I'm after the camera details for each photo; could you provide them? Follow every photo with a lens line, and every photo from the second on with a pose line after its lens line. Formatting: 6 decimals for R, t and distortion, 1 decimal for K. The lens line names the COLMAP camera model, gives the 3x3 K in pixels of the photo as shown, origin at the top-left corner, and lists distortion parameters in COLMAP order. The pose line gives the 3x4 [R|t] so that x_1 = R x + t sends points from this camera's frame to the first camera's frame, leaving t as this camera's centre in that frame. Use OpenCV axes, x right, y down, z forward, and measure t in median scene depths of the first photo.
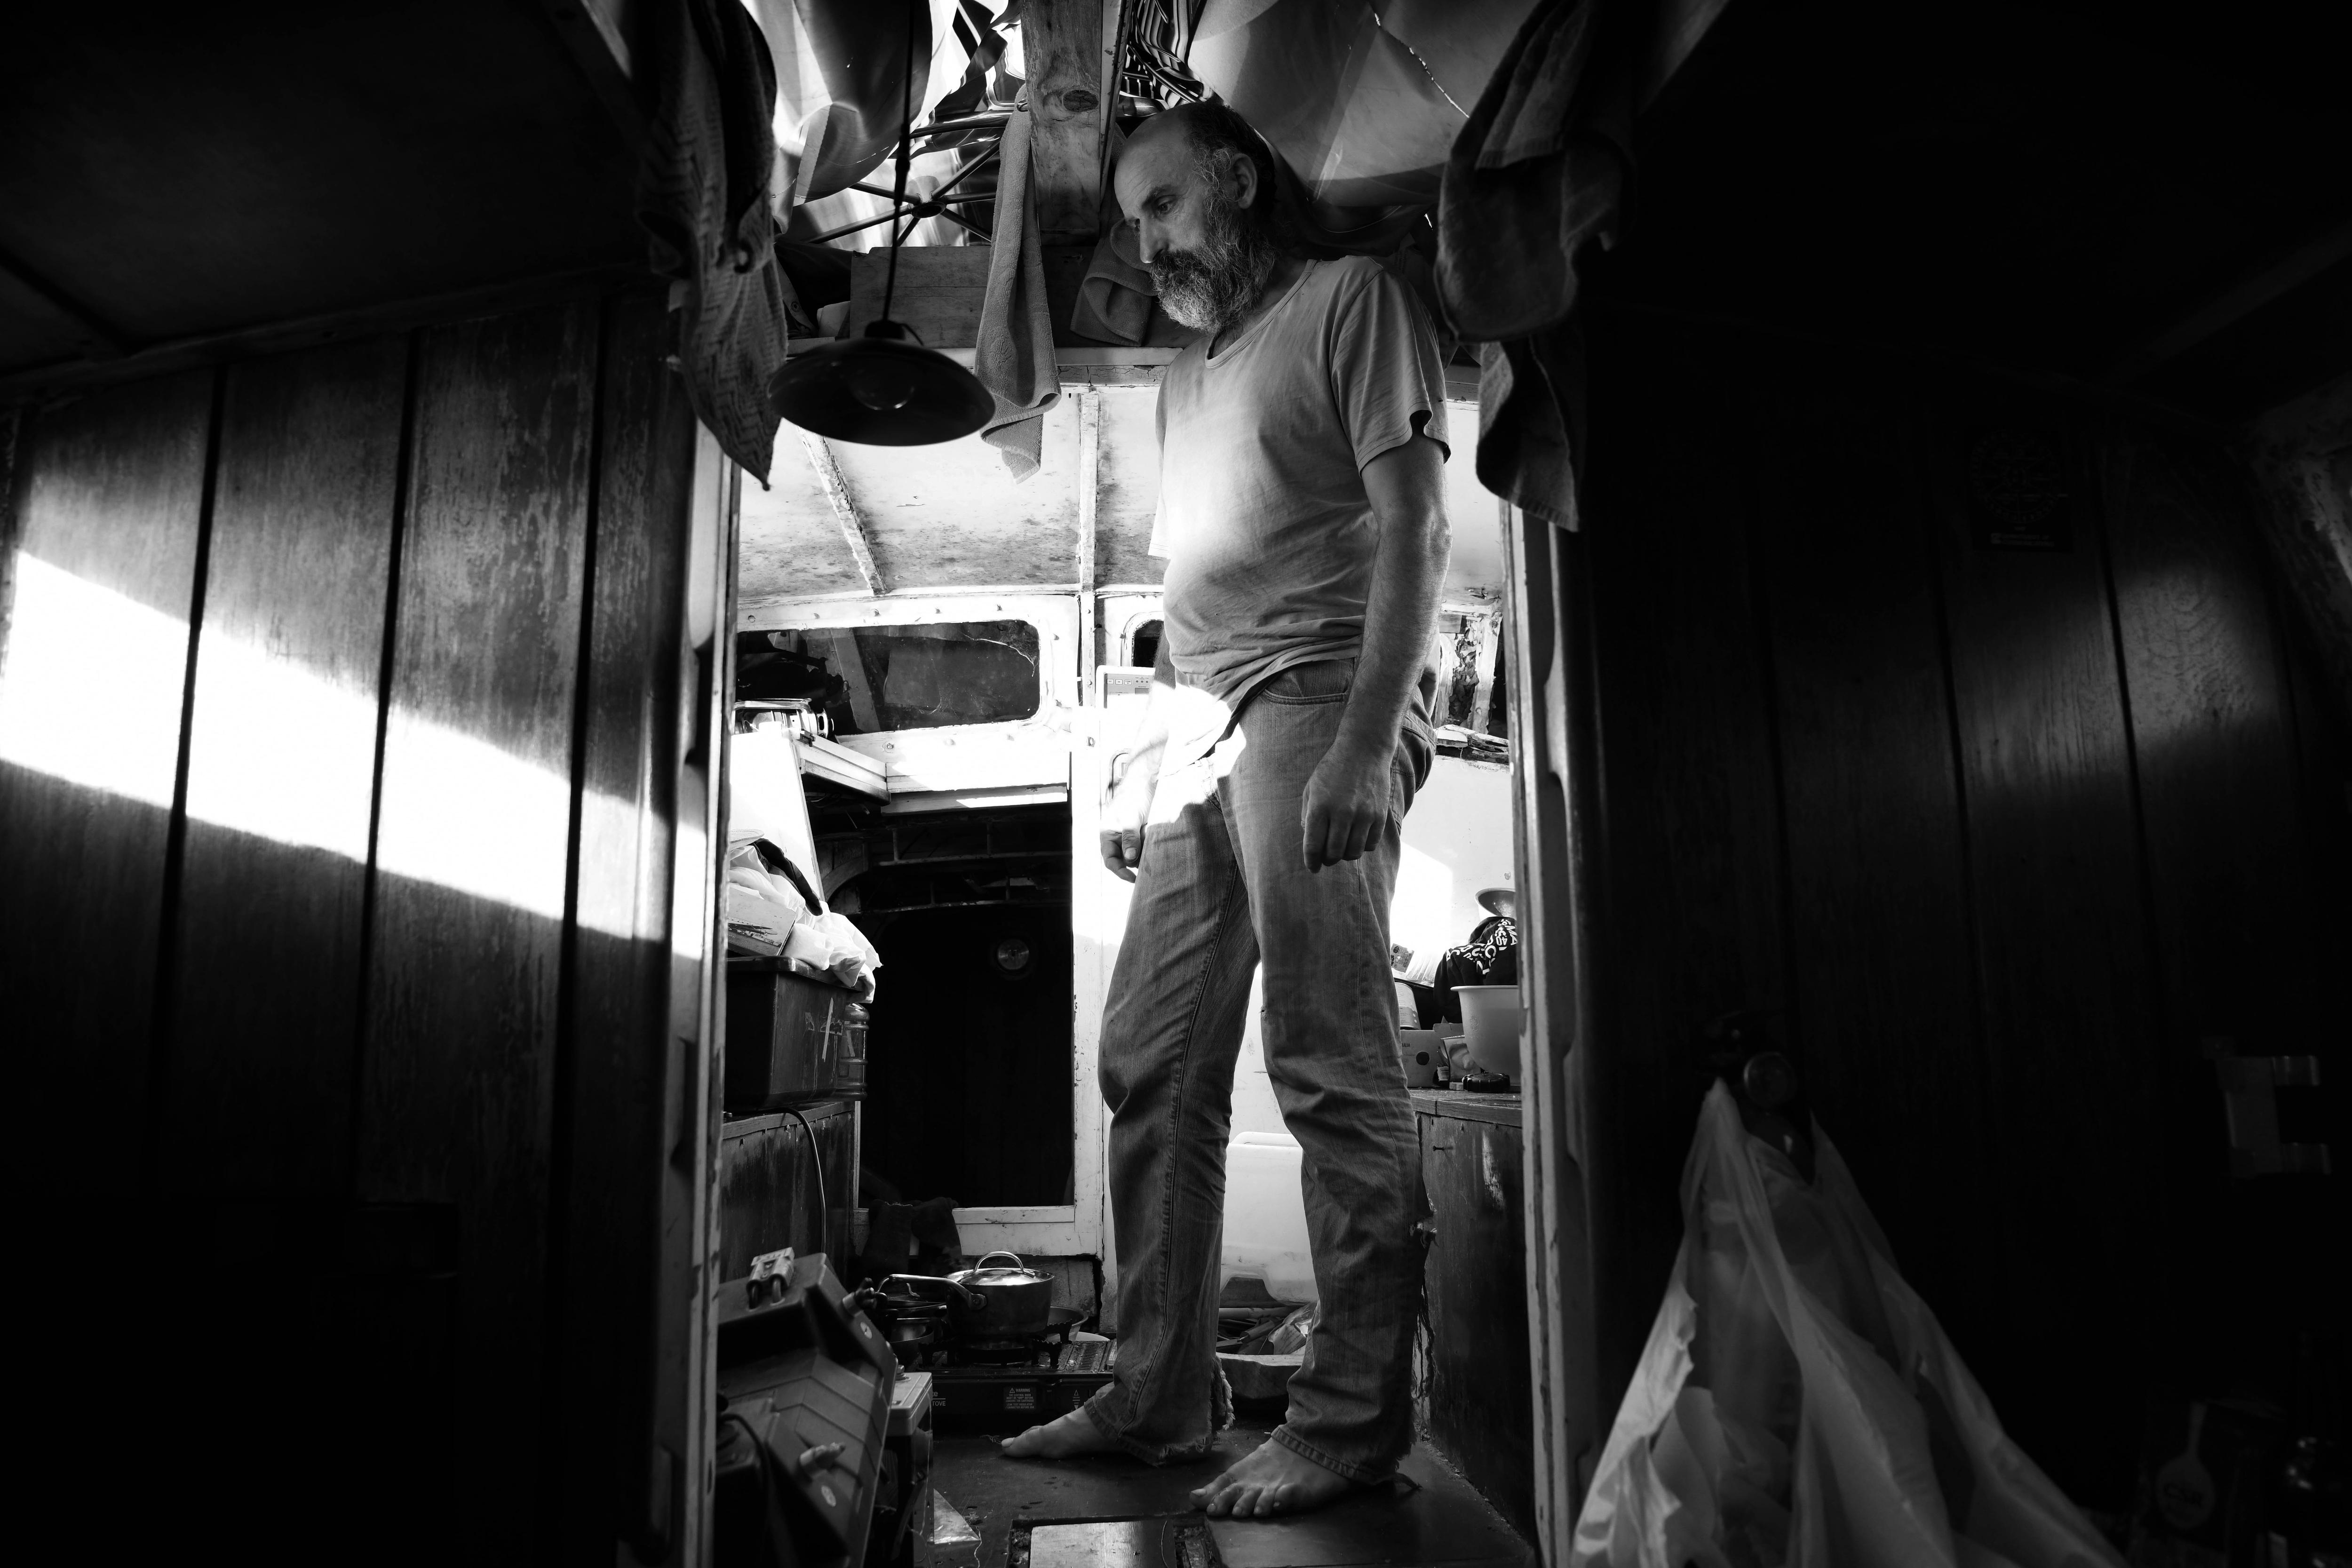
lens RADIAL K [[1613.9, 0, 1165.1], [0, 1613.9, 780.0], [0, 0, 1]] dist [-0.067155, 0.011246]
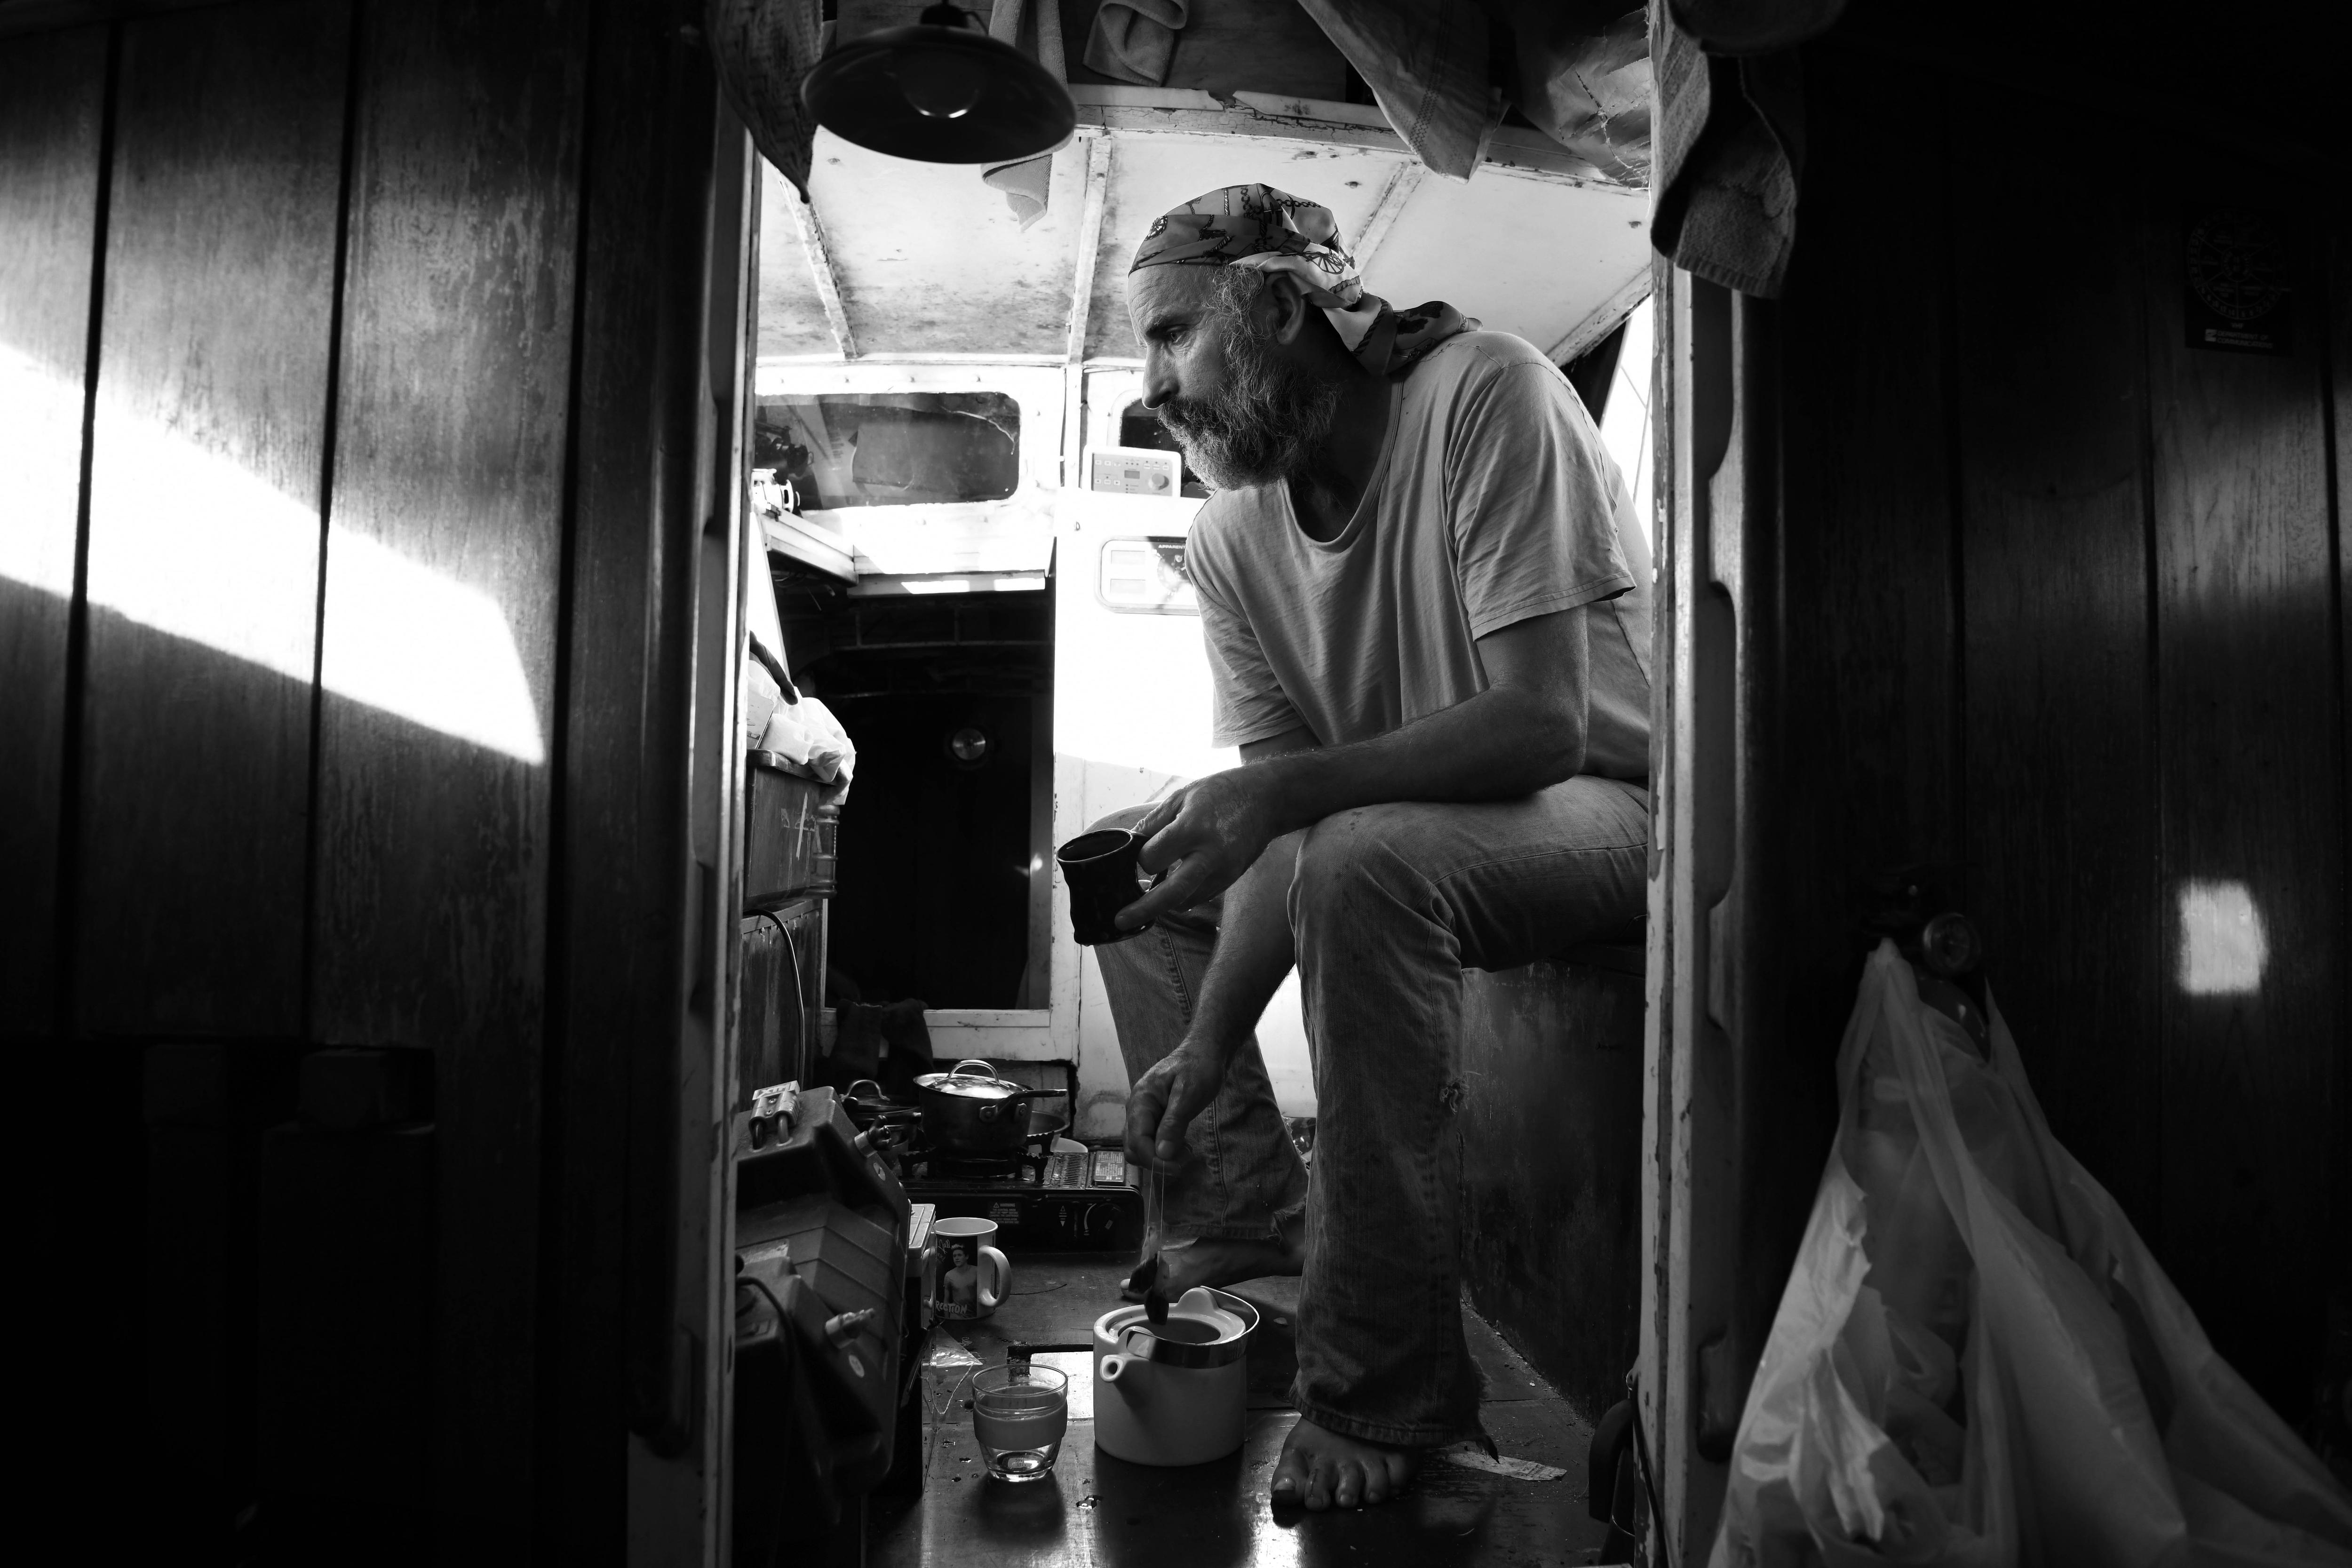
lens RADIAL K [[1613.9, 0, 1167.9], [0, 1613.9, 776.9], [0, 0, 1]] dist [-0.067155, 0.011246]
pose [[0.998614, 0.029780, 0.043386, -0.085419], [-0.035079, 0.991284, 0.126987, -0.000018], [-0.039226, -0.128333, 0.990955, 0.143117]]
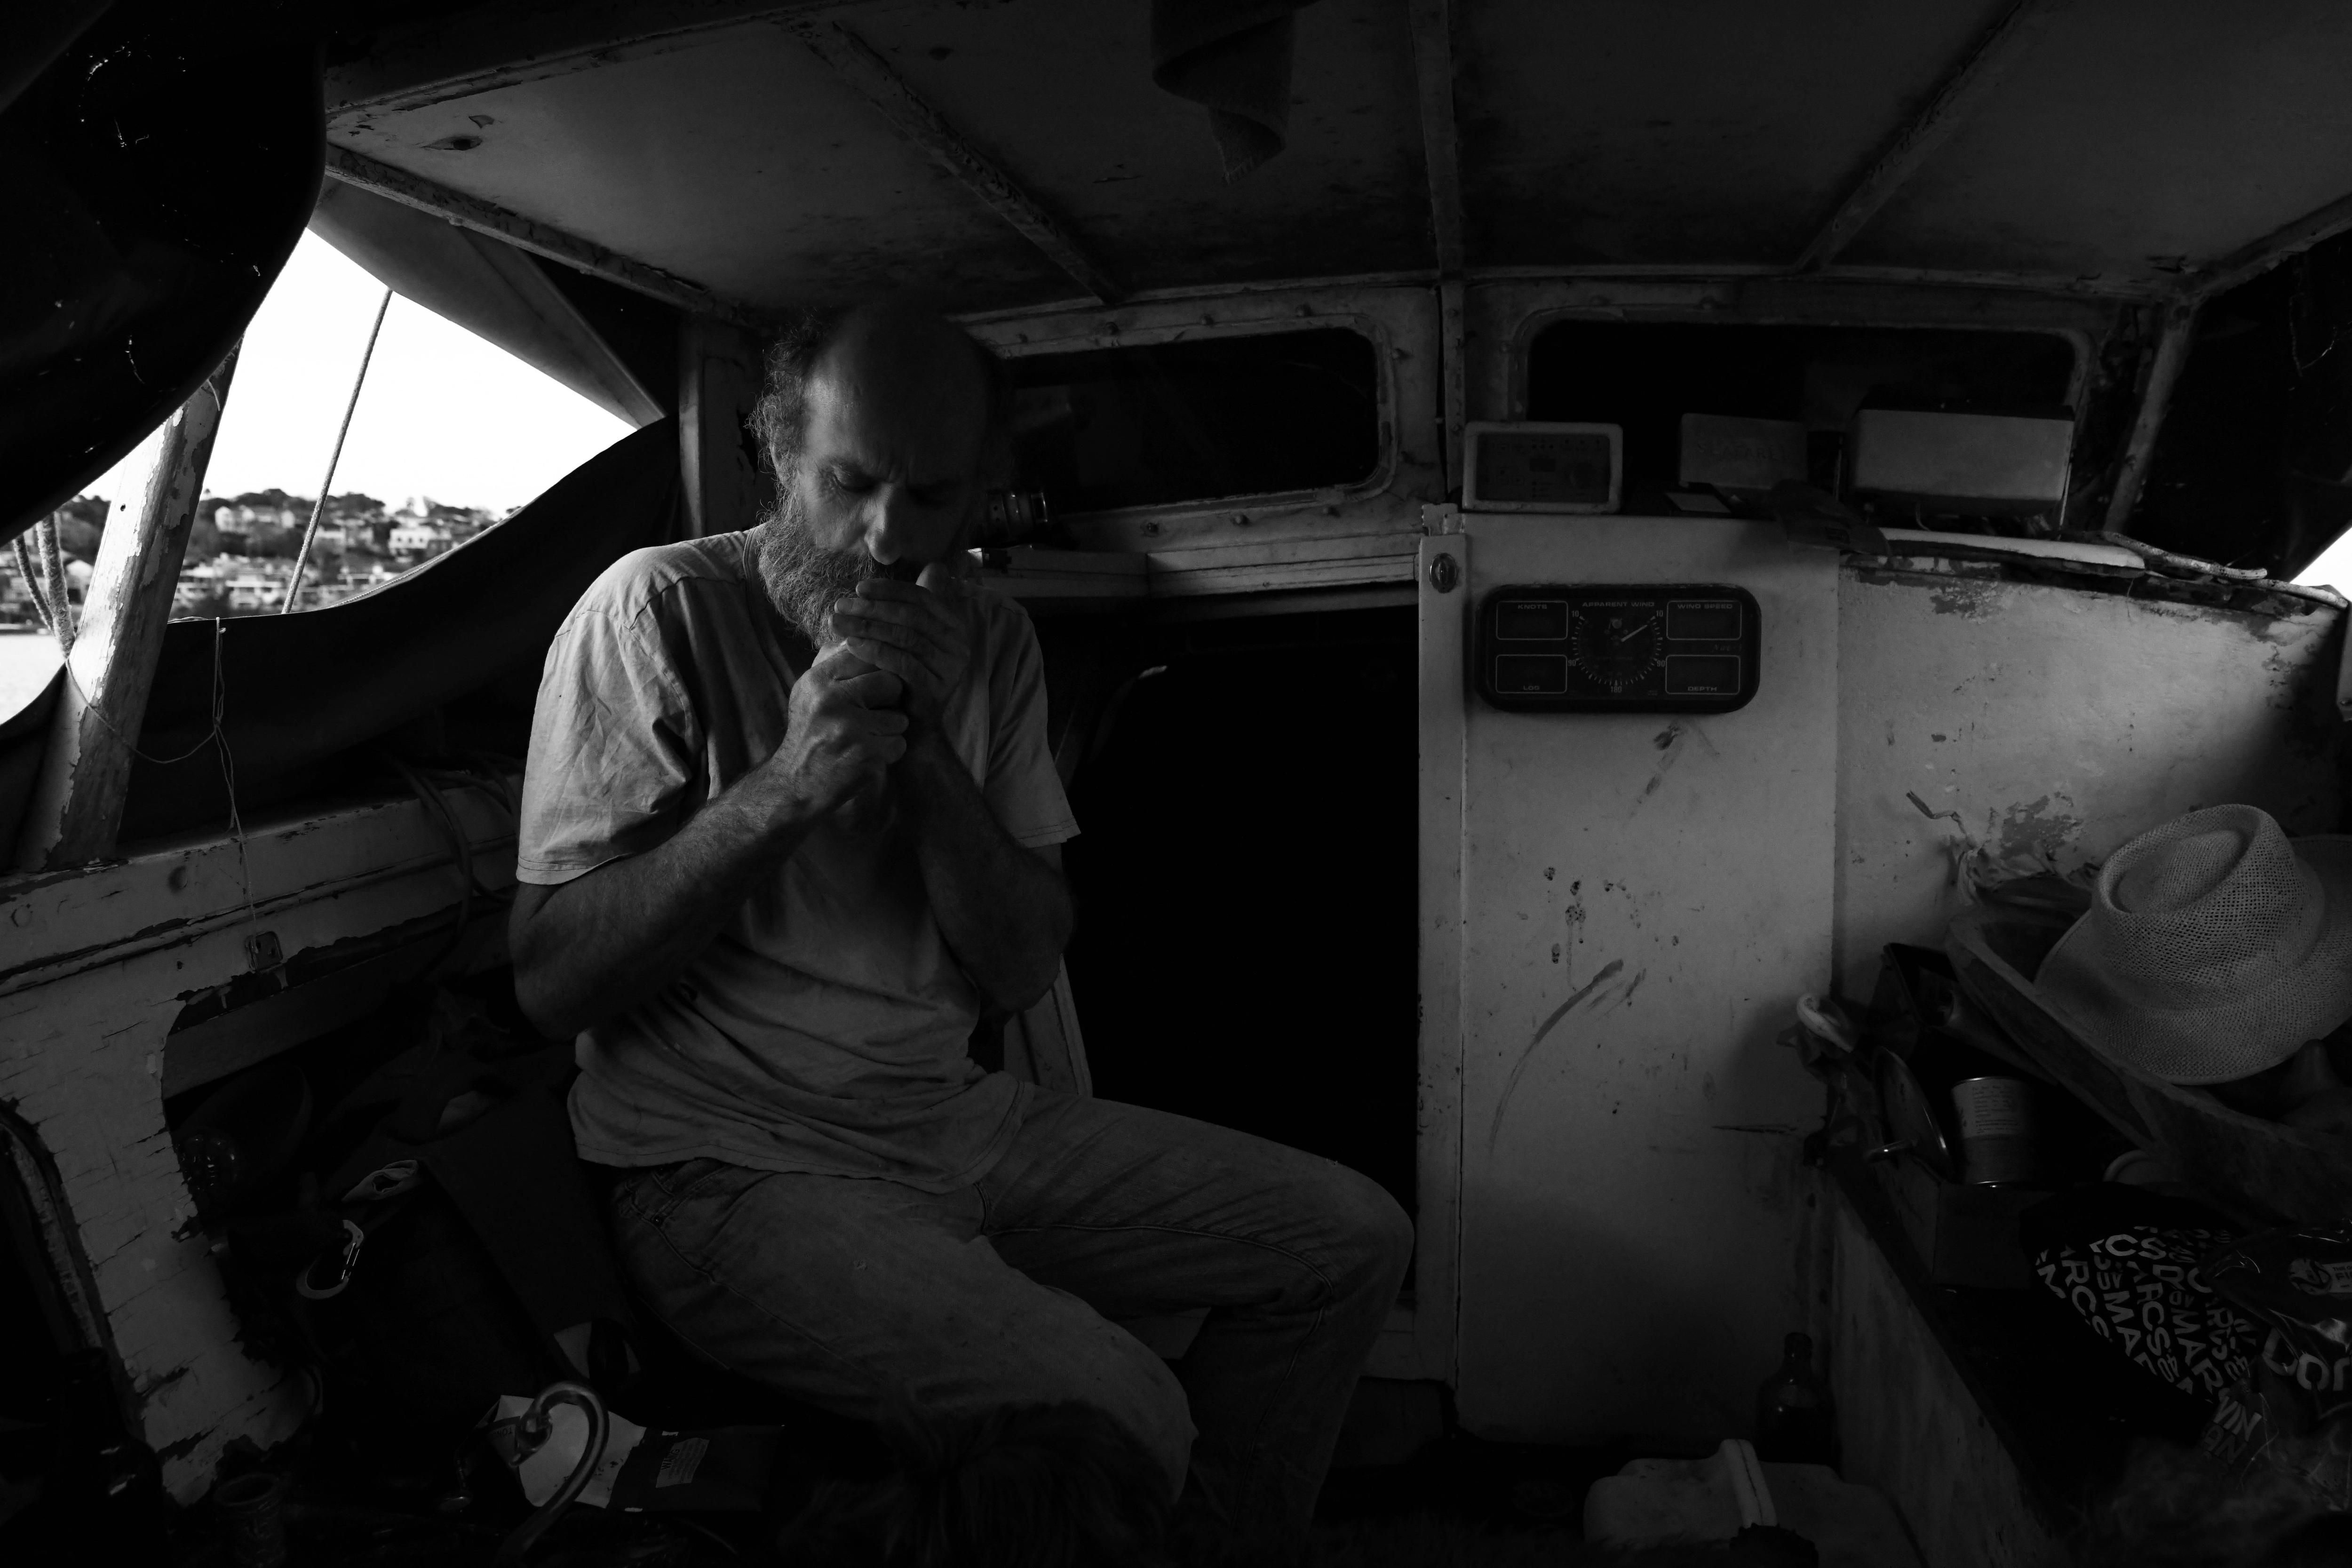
lens RADIAL K [[1613.9, 0, 1164.8], [0, 1613.9, 792.5], [0, 0, 1]] dist [-0.067155, 0.011246]
pose [[0.970379, 0.028890, -0.239854, -0.013627], [0.037806, 0.962433, 0.268873, -0.303529], [0.238611, -0.269976, 0.932833, 1.153344]]
